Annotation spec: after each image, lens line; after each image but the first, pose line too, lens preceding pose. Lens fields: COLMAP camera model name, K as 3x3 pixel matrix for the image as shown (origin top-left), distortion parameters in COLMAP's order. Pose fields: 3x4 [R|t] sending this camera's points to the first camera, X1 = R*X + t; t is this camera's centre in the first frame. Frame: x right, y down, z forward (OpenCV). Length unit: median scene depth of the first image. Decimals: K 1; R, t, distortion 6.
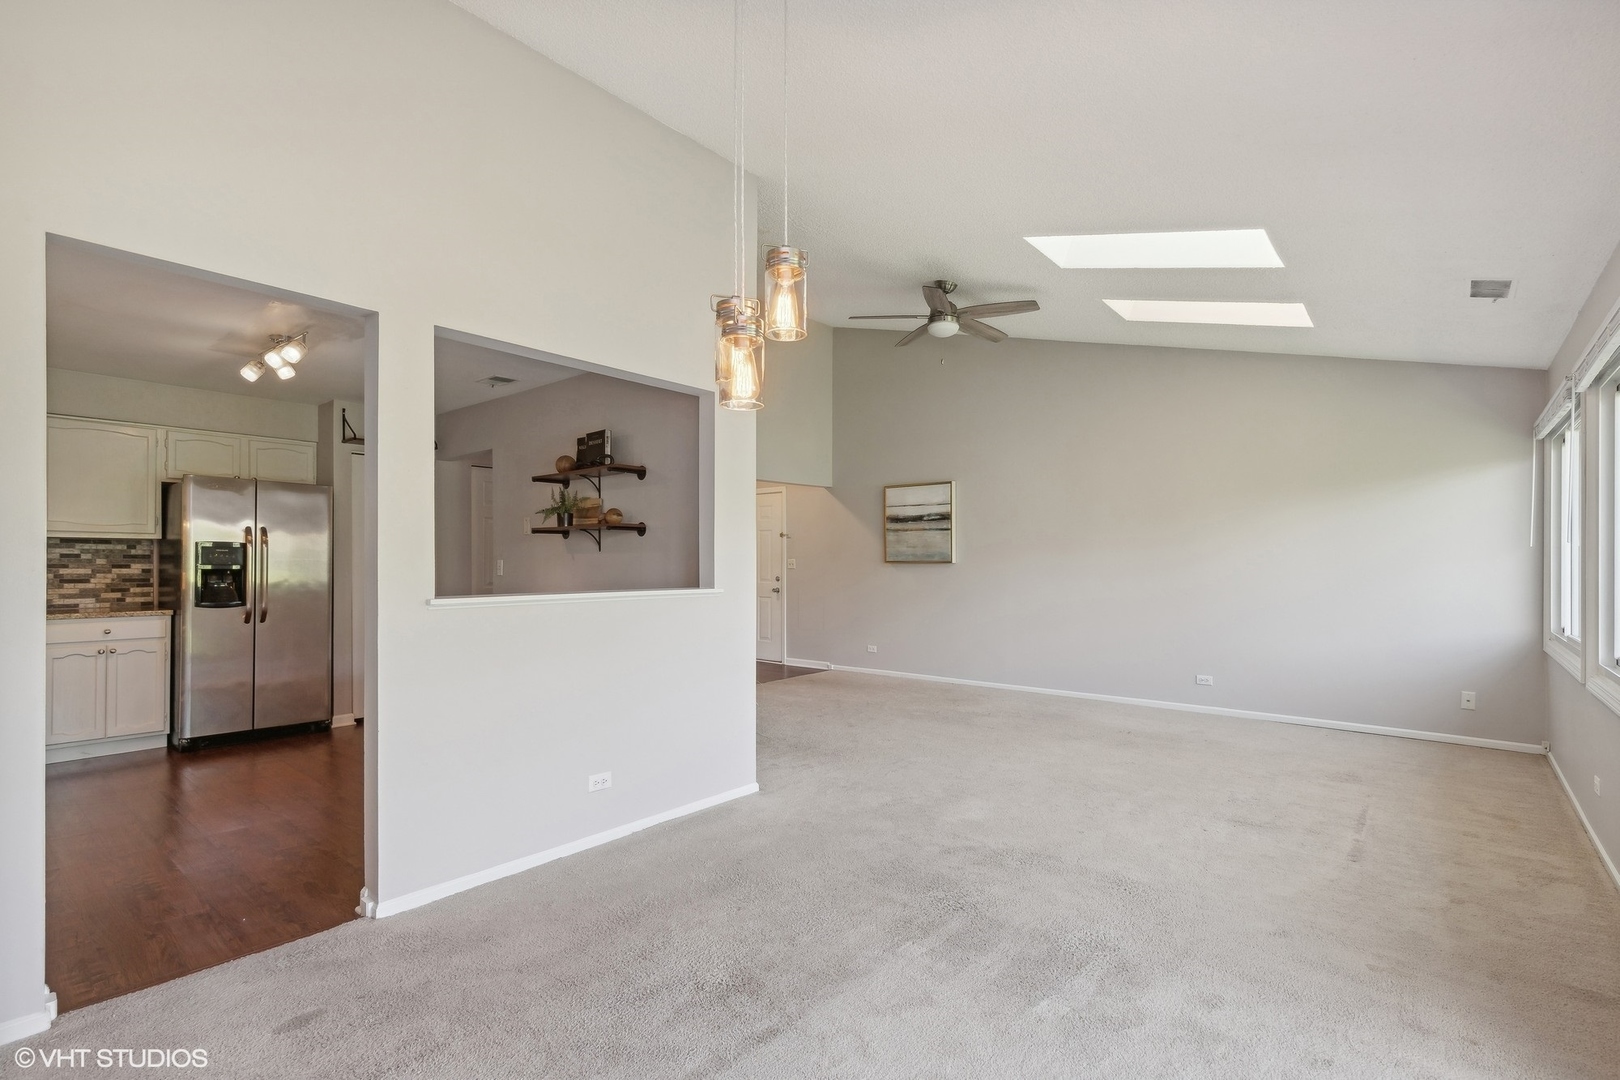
lens RADIAL K [[745.7, 0, 811.3], [0, 745.7, 565.0], [0, 0, 1]] dist [0.005846, -0.000488]
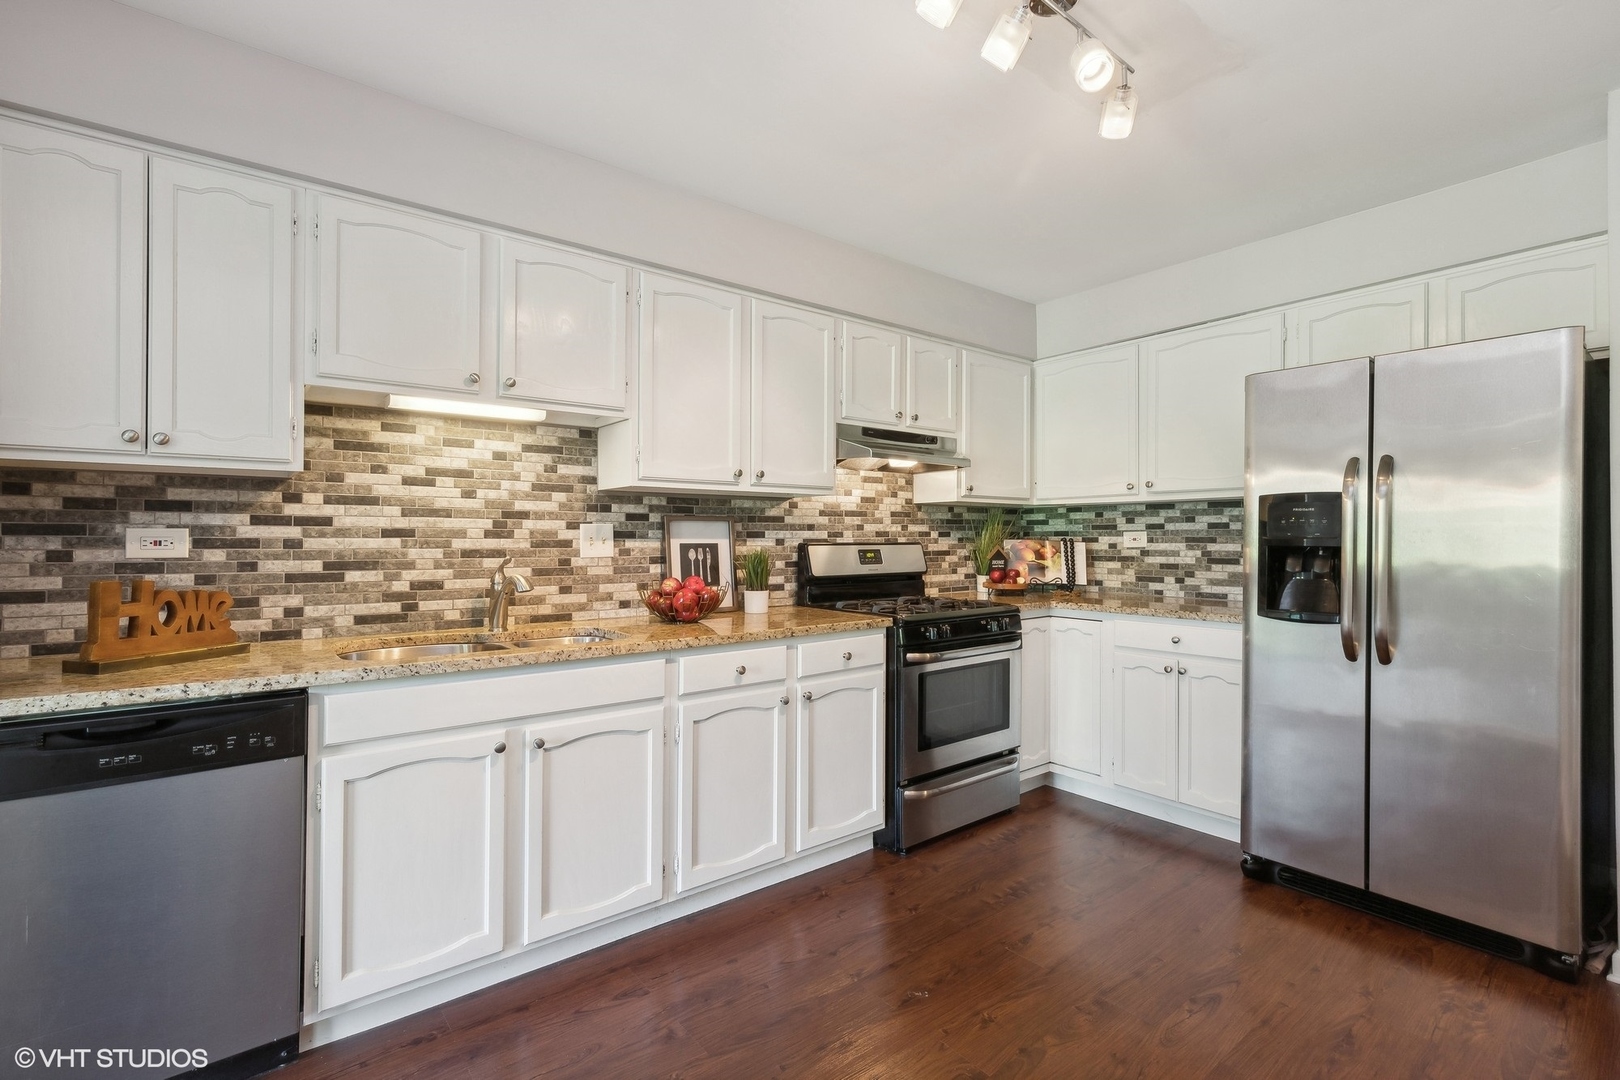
lens RADIAL K [[745.7, 0, 817.9], [0, 745.7, 525.4], [0, 0, 1]] dist [0.005846, -0.000488]
pose [[-0.211600, -0.019038, -0.977171, -0.212010], [0.003993, 0.999785, -0.020344, 0.000542], [0.977348, -0.008207, -0.211479, 0.762512]]
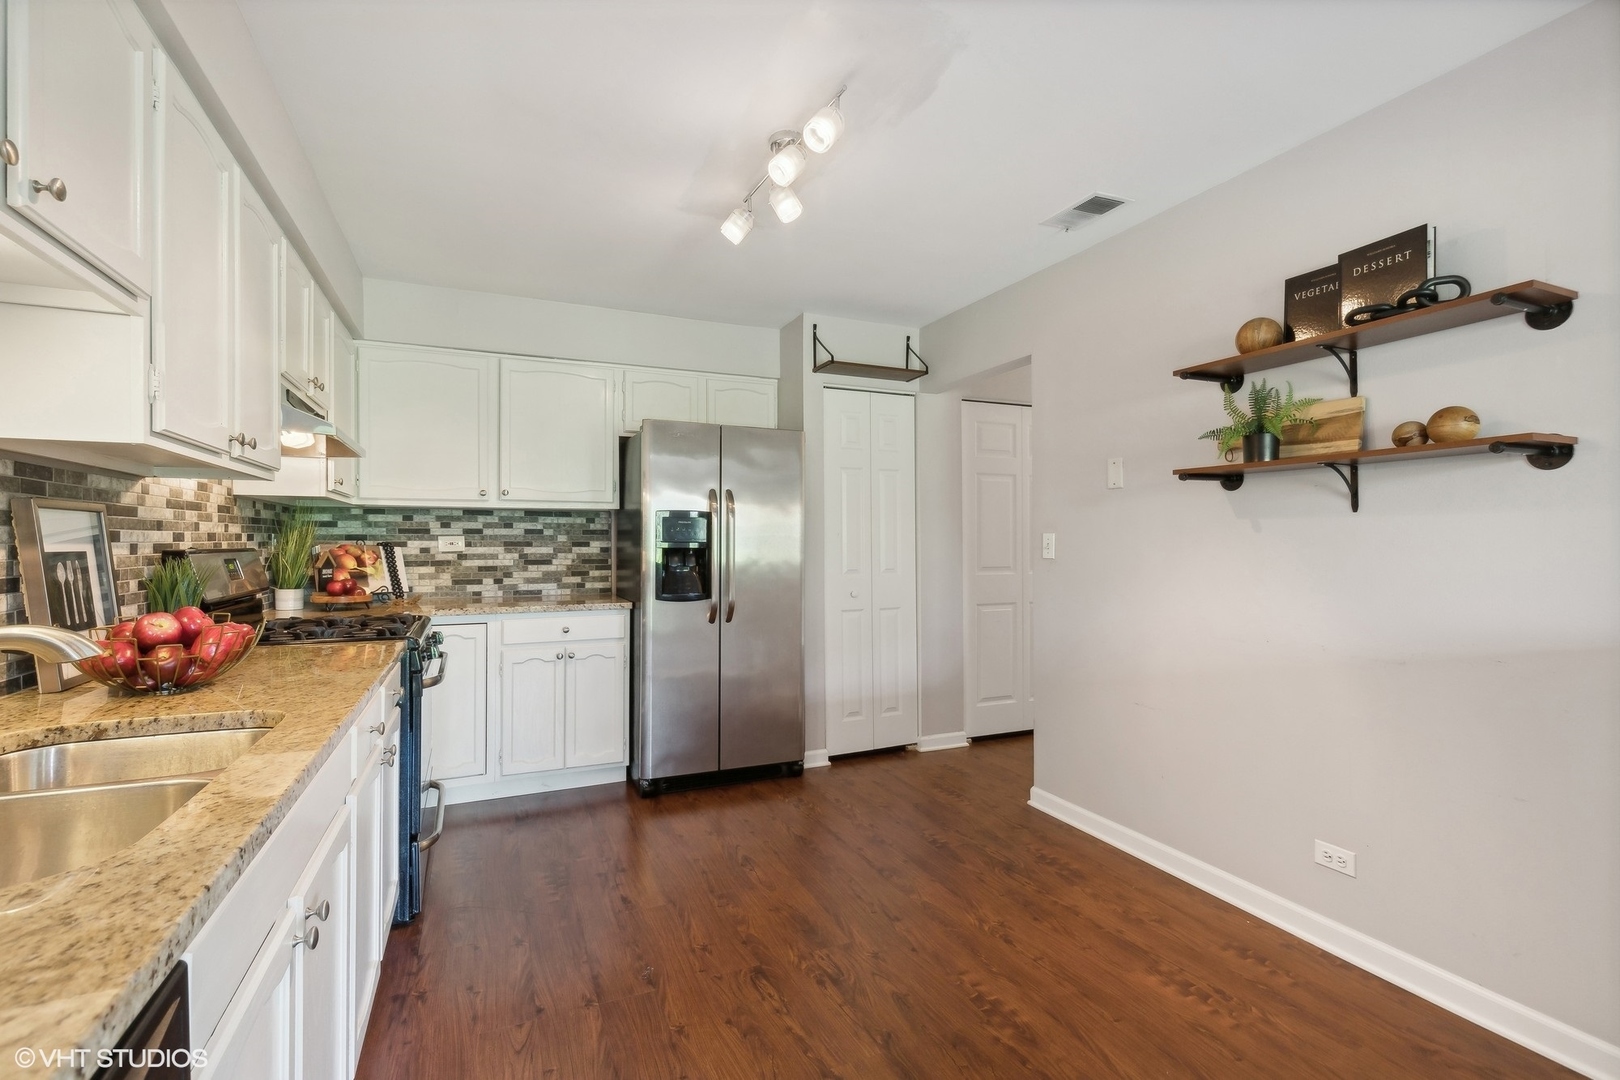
lens RADIAL K [[745.7, 0, 806.1], [0, 745.7, 540.6], [0, 0, 1]] dist [0.005846, -0.000488]
pose [[0.893336, -0.003459, -0.449376, -0.346026], [0.004137, 0.999991, 0.000528, -0.001435], [0.449371, -0.002331, 0.893342, 0.394055]]
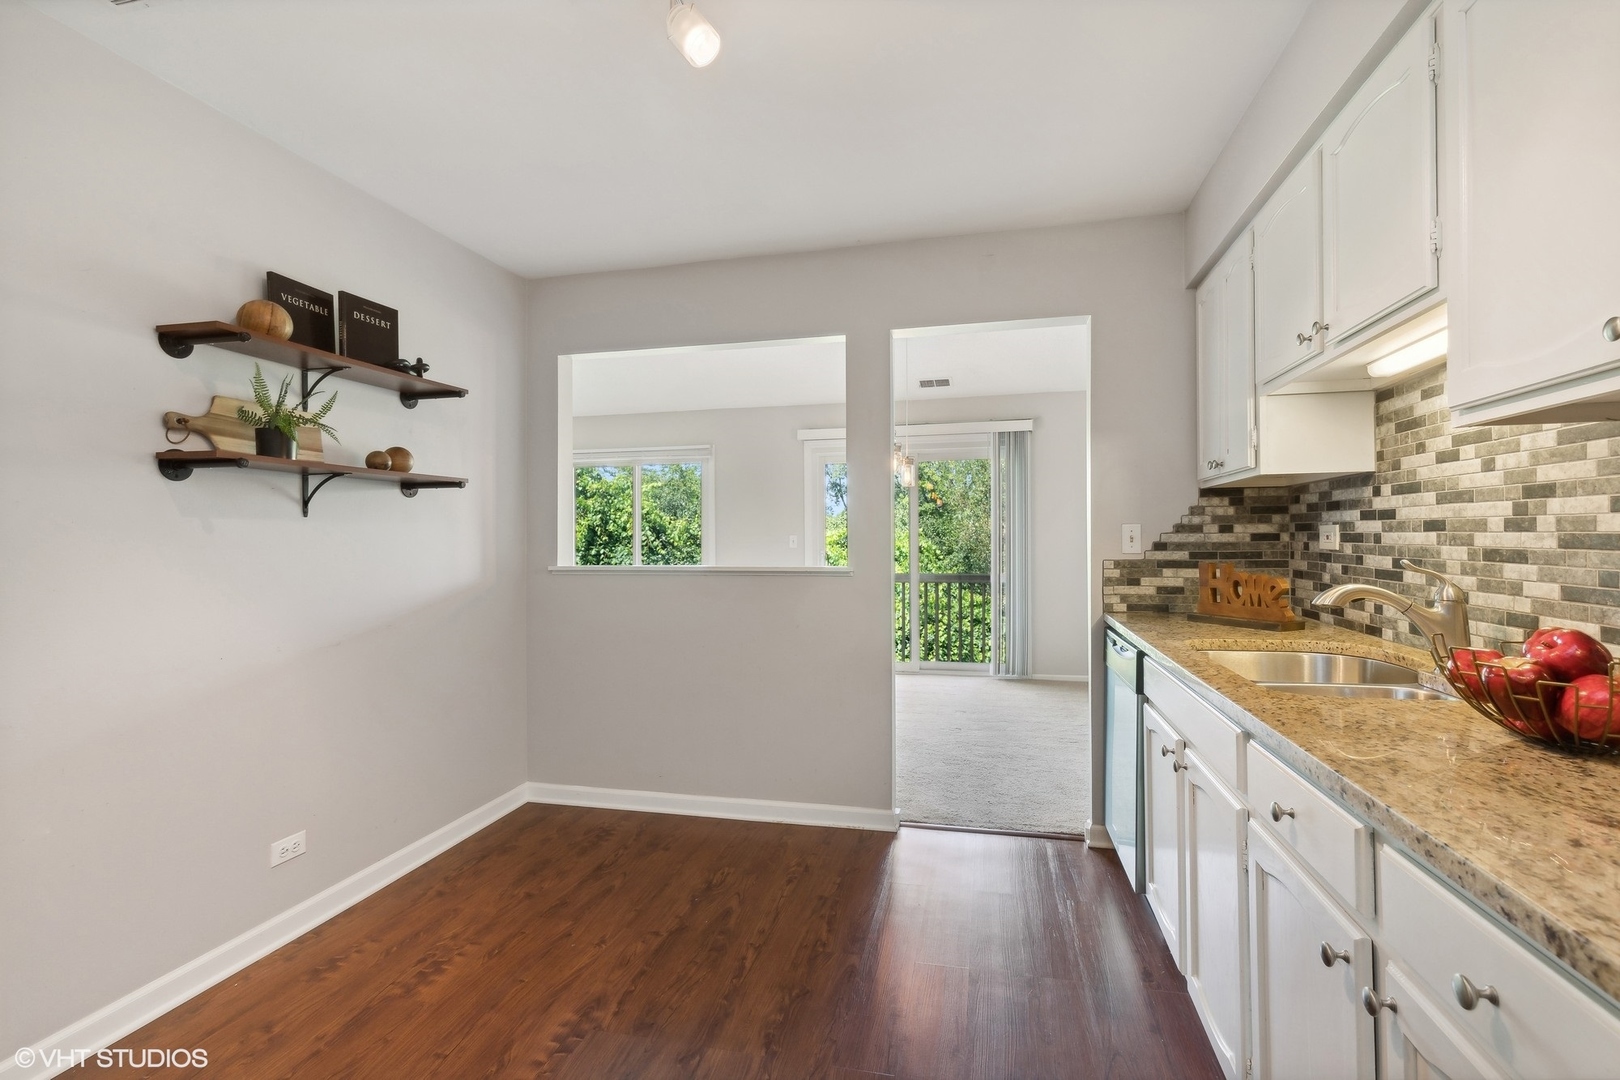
lens RADIAL K [[745.7, 0, 809.0], [0, 745.7, 541.6], [0, 0, 1]] dist [0.005846, -0.000488]
pose [[-0.445550, -0.000611, 0.895257, -0.822229], [0.006080, 0.999975, 0.003708, -0.000653], [-0.895236, 0.007096, -0.445535, 0.848518]]
